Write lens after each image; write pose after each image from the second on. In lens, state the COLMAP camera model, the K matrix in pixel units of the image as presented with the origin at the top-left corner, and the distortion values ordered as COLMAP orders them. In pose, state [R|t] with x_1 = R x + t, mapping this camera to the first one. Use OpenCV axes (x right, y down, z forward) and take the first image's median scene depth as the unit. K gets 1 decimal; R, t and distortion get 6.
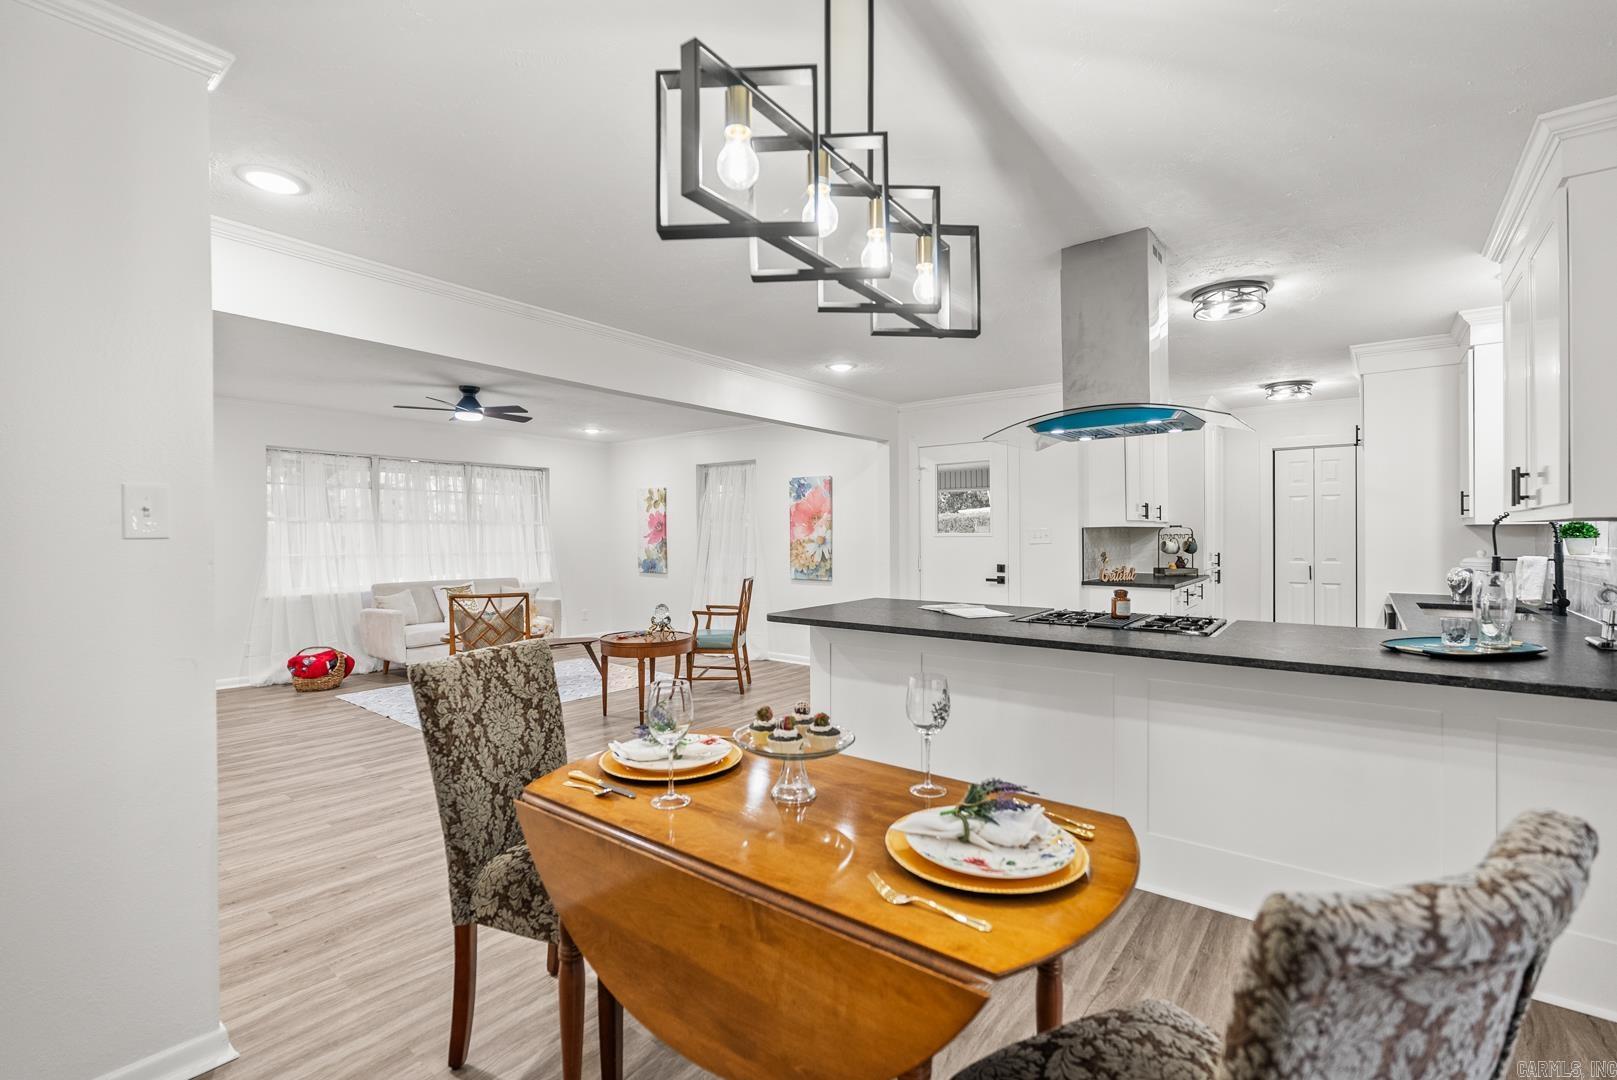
lens RADIAL K [[723.1, 0, 813.1], [0, 723.1, 536.7], [0, 0, 1]] dist [-0.010834, 0.002254]
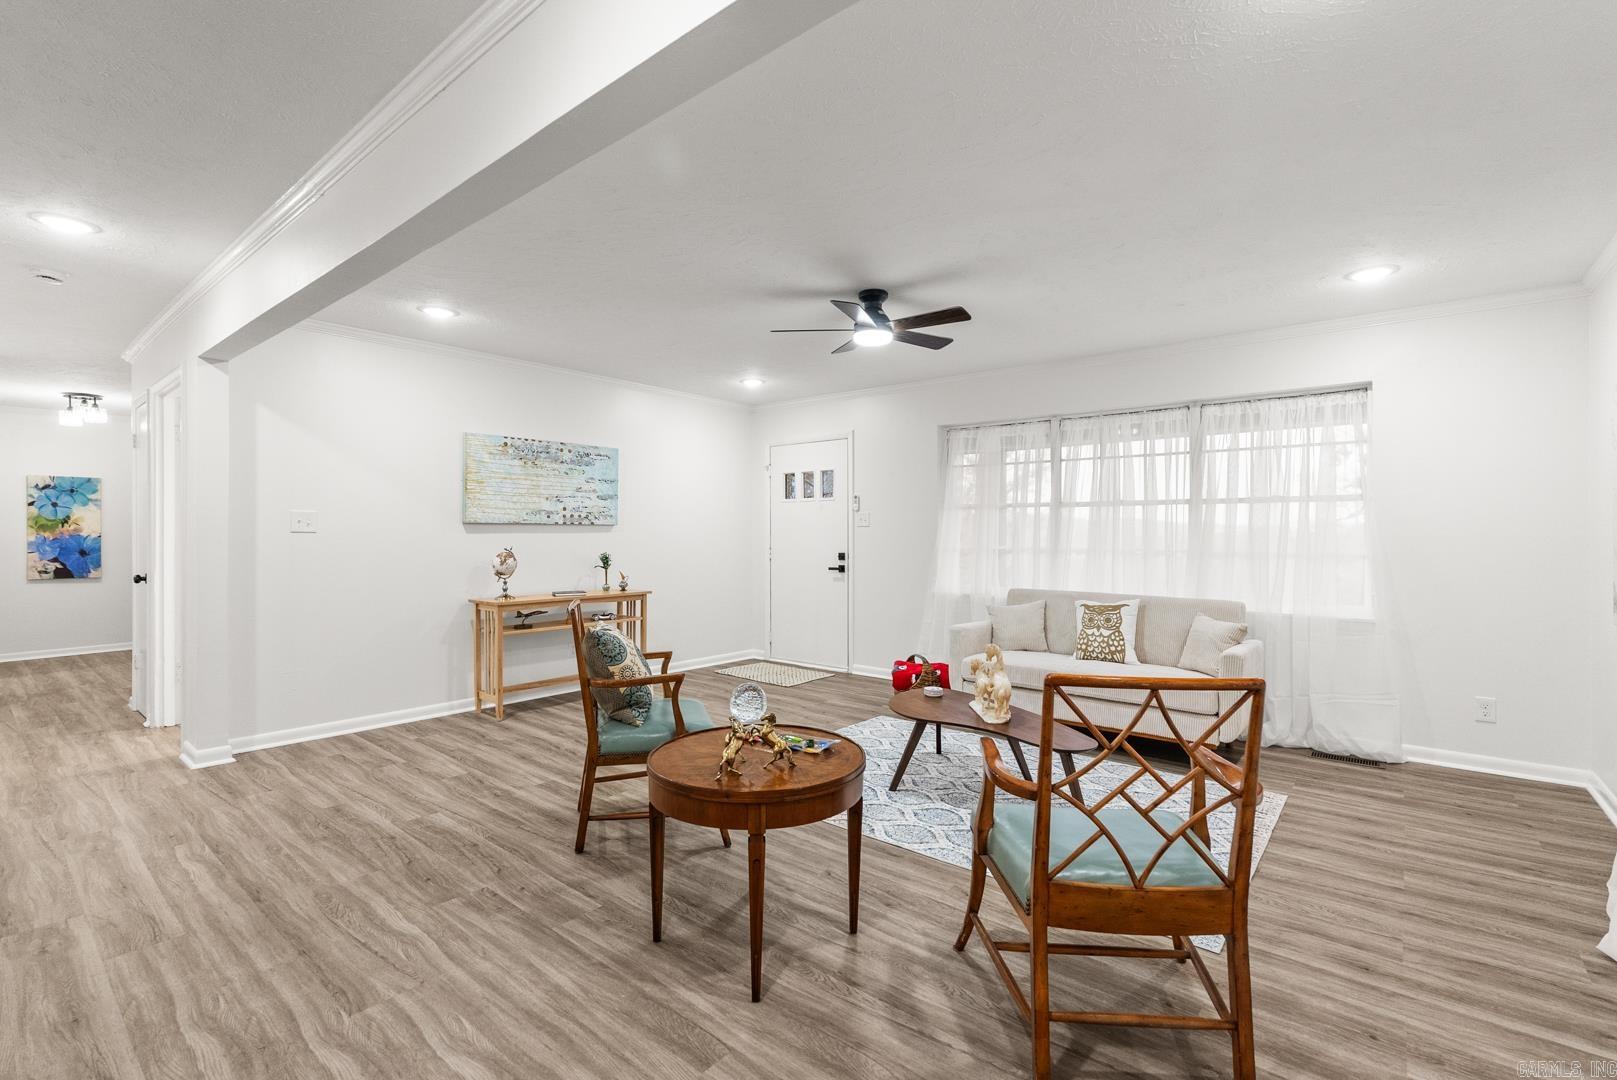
lens RADIAL K [[723.1, 0, 808.5], [0, 723.1, 533.1], [0, 0, 1]] dist [-0.010834, 0.002254]
pose [[-0.025063, 0.003440, -0.999680, 0.148805], [-0.003369, 0.999988, 0.003526, 0.006028], [0.999680, 0.003456, -0.025051, 0.807978]]
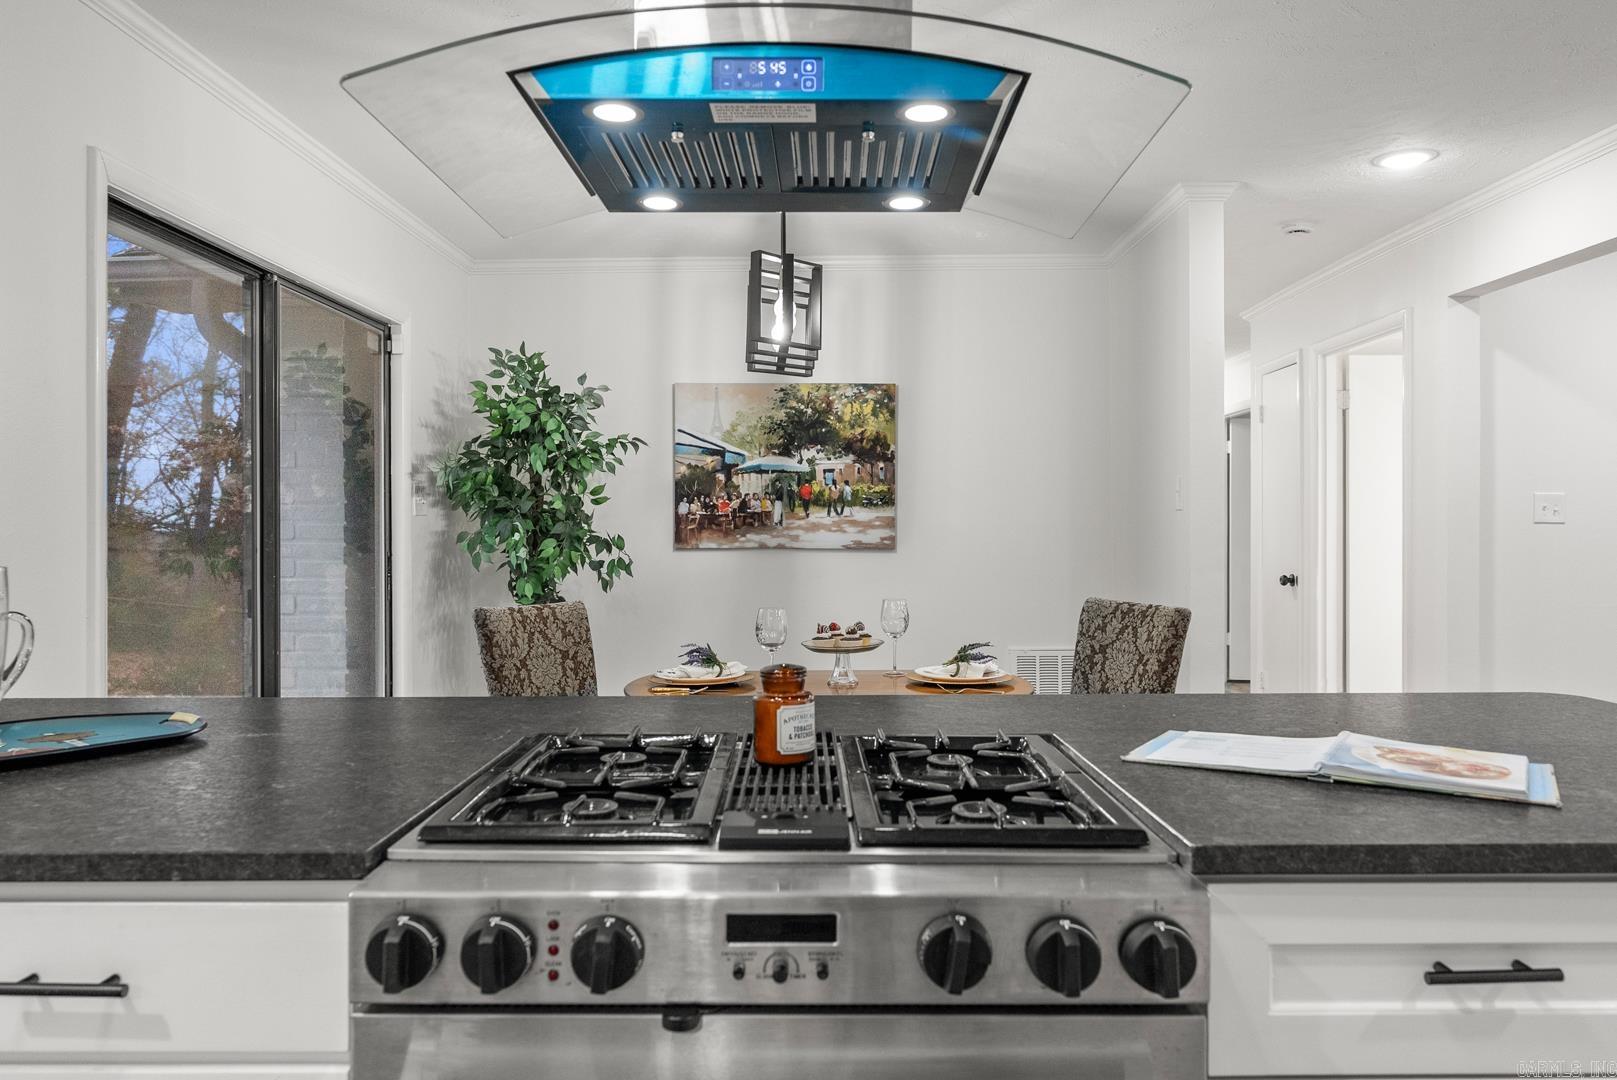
lens RADIAL K [[1111.4, 0, 812.0], [0, 1111.4, 541.3], [0, 0, 1]] dist [-0.002576, -0.000451]
pose [[-0.790317, 0.012776, -0.612564, 0.310062], [0.001611, 0.999822, 0.018774, 0.006665], [0.612696, 0.013851, -0.790198, 0.615530]]
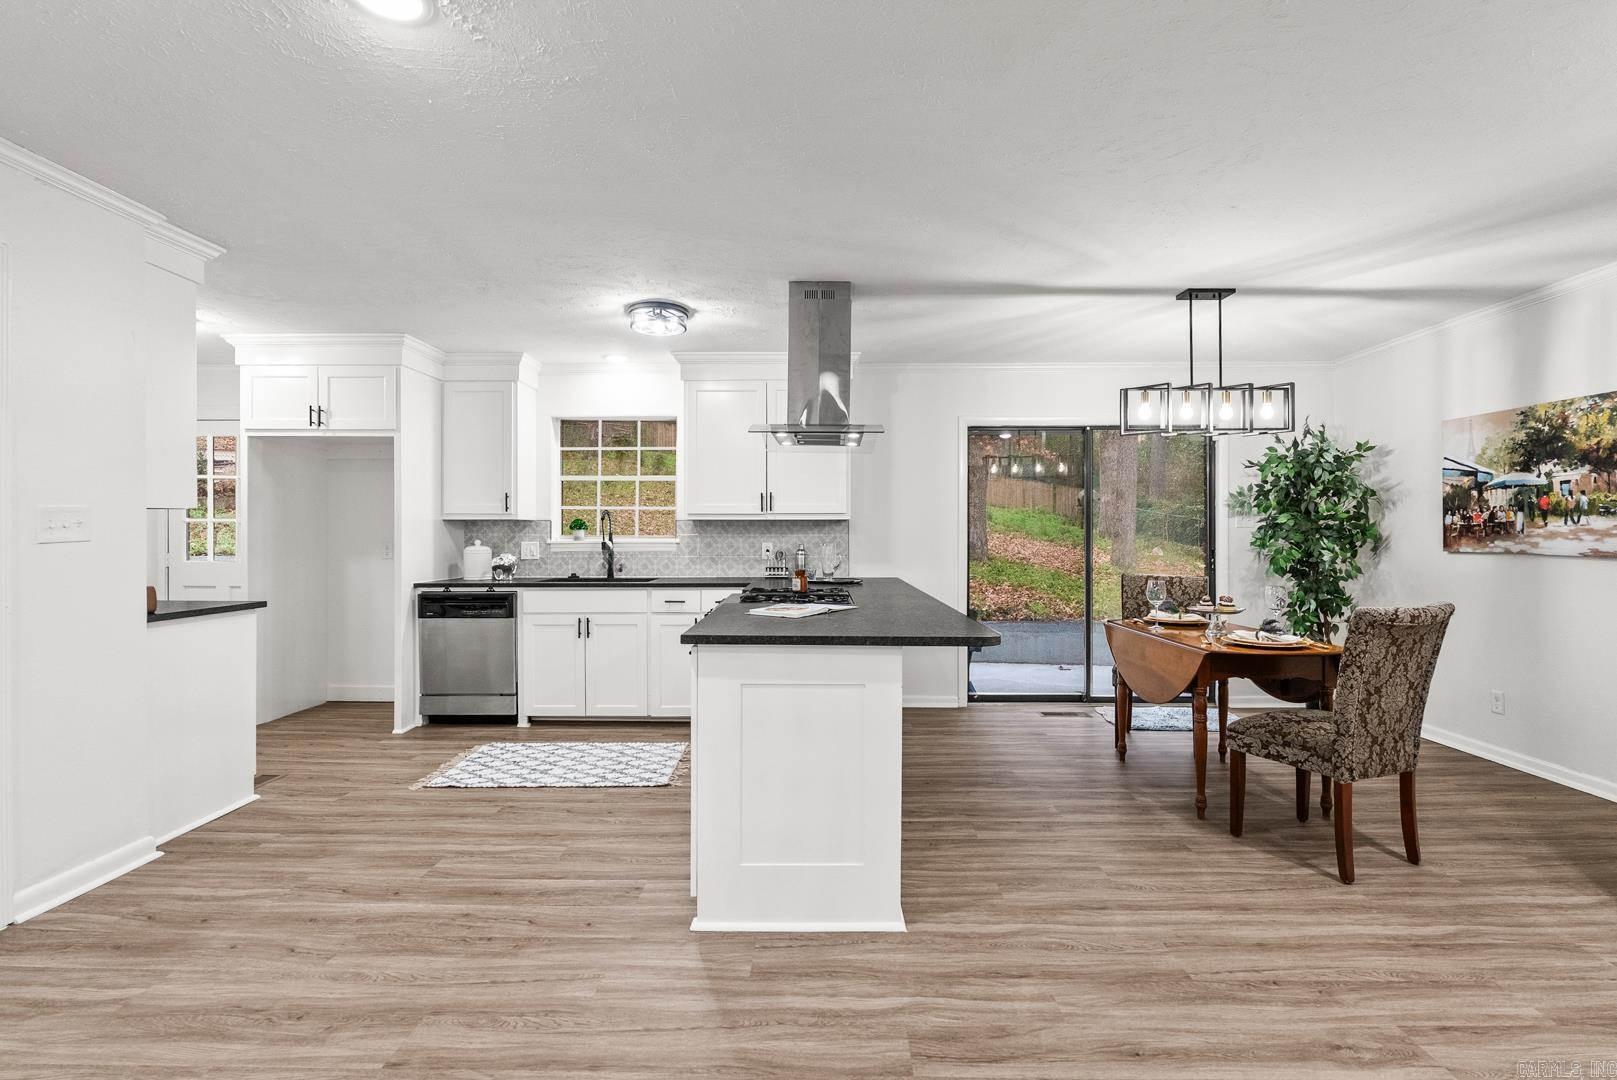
lens RADIAL K [[723.1, 0, 813.8], [0, 723.1, 538.0], [0, 0, 1]] dist [-0.010834, 0.002254]
pose [[-0.604462, -0.001570, 0.796632, -0.247421], [0.006314, 0.999957, 0.006762, 0.006292], [-0.796609, 0.009117, -0.604427, 0.769241]]
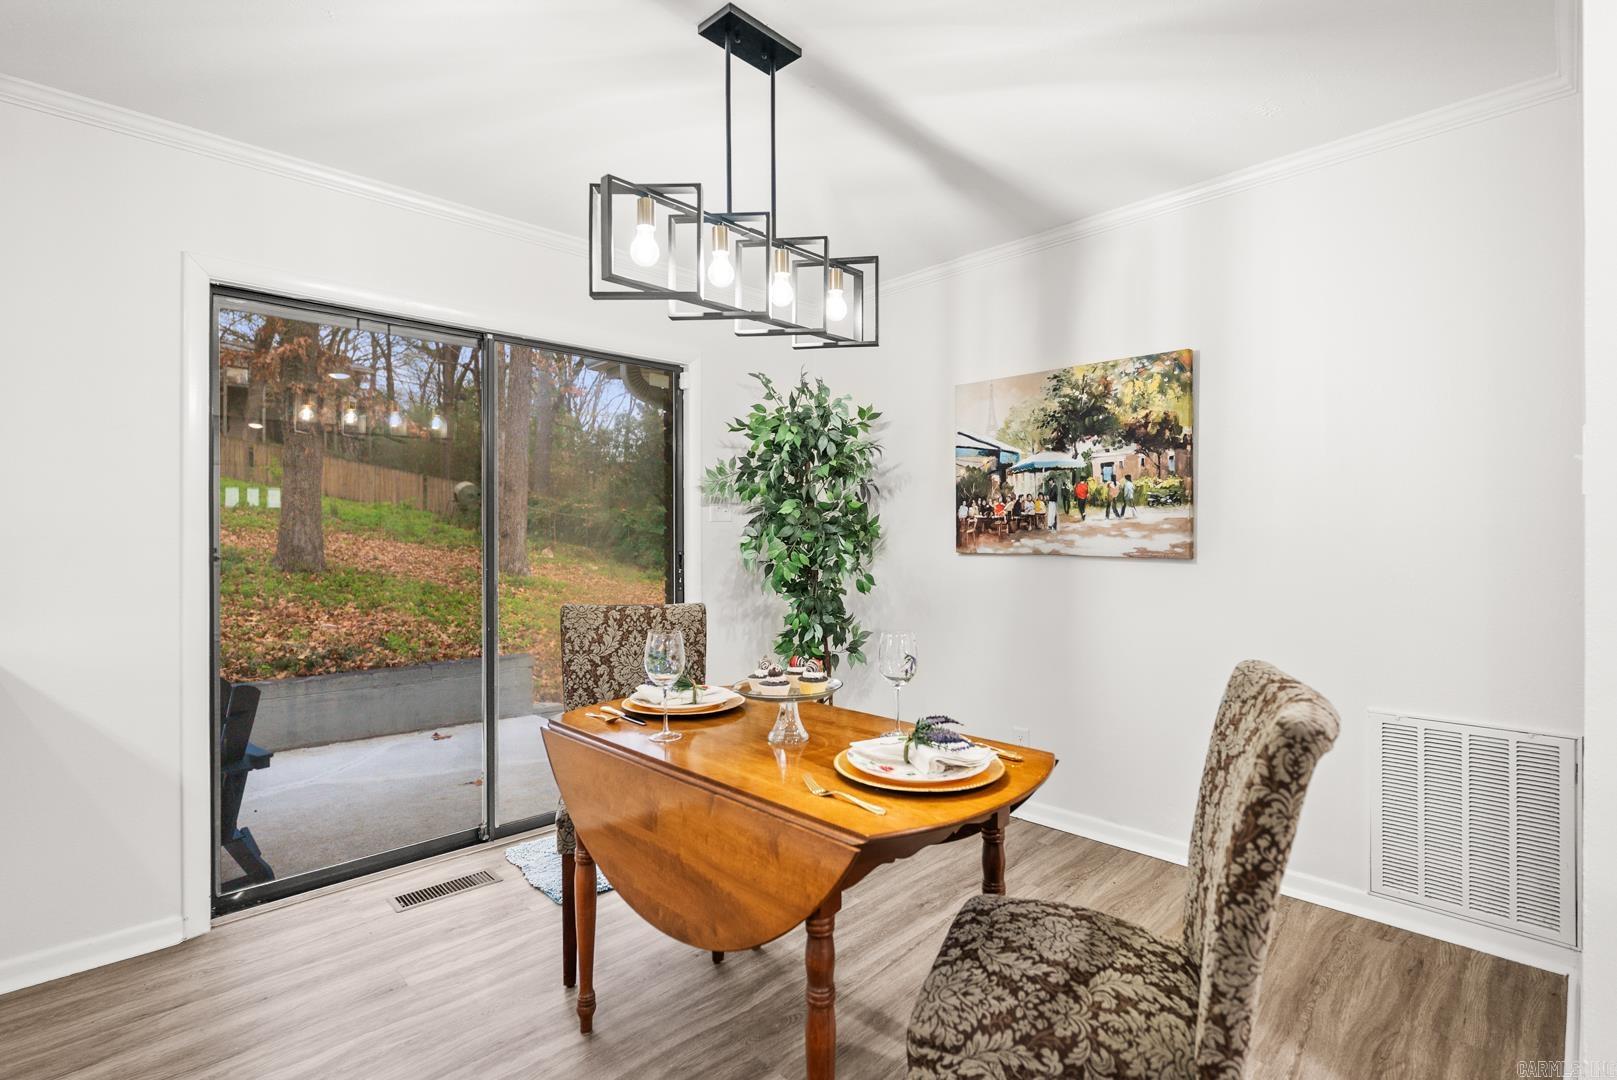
lens RADIAL K [[764.6, 0, 812.5], [0, 764.6, 533.9], [0, 0, 1]] dist [-0.004117, 0.000177]
pose [[-0.991478, 0.004089, 0.130207, -0.052019], [0.004773, 0.999976, 0.004935, 0.009827], [-0.130184, 0.005515, -0.991475, 0.482974]]
